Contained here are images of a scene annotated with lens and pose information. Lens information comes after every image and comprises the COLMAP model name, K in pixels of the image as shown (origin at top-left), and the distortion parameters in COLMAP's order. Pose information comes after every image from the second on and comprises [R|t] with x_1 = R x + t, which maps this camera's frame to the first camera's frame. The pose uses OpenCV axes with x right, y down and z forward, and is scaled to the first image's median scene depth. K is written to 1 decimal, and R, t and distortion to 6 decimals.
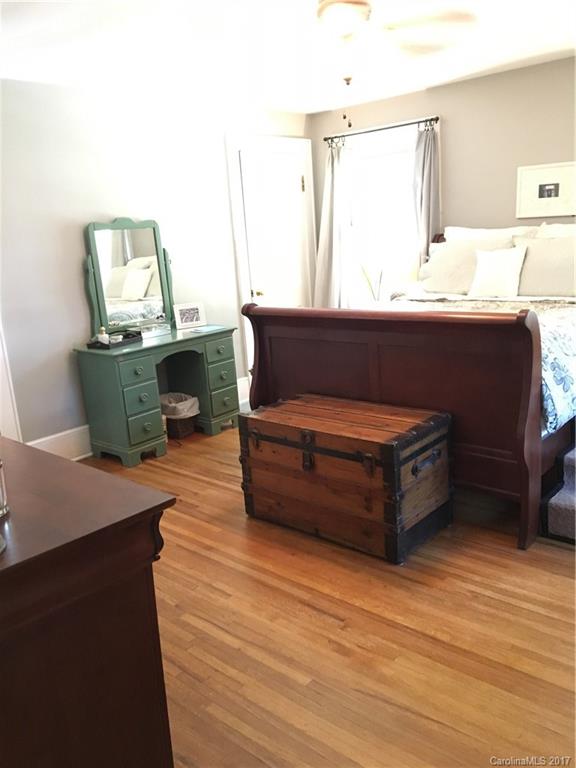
lens RADIAL K [[644.6, 0, 288.0], [0, 644.6, 384.0], [0, 0, 1]] dist [0.088981, -0.137815]
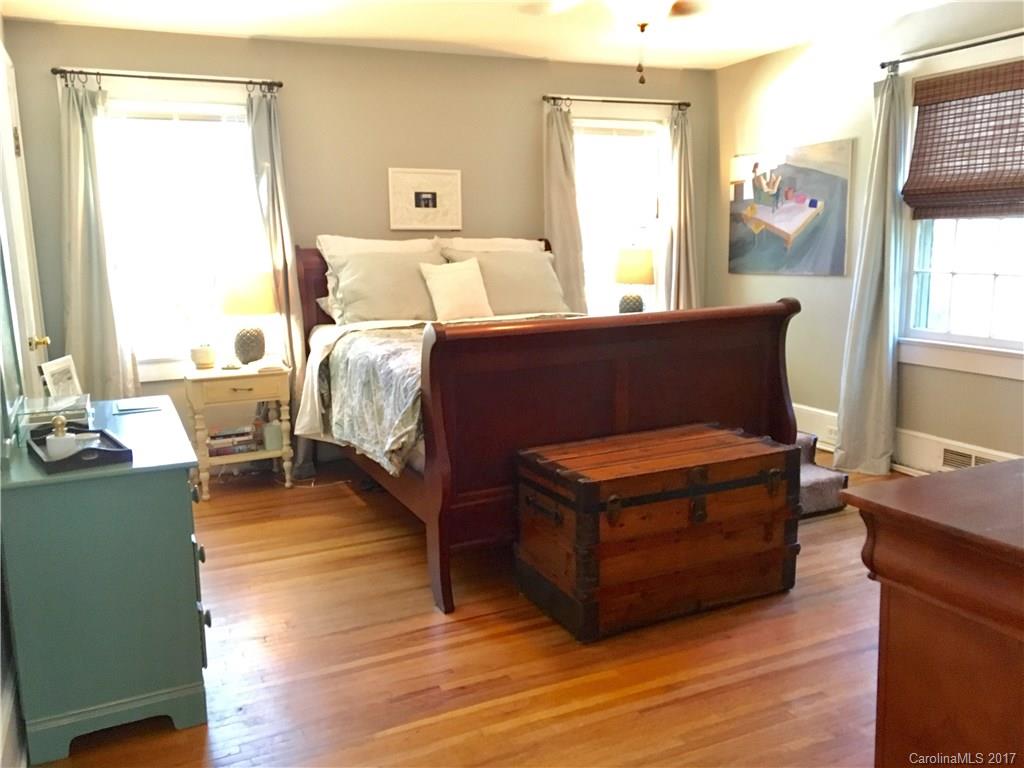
lens RADIAL K [[859.5, 0, 512.0], [0, 859.5, 384.0], [0, 0, 1]] dist [0.088981, -0.137815]
pose [[0.388552, -0.095963, 0.916416, -0.830597], [0.212368, 0.977113, 0.012277, -0.069193], [-0.896620, 0.189847, 0.400039, 0.670099]]
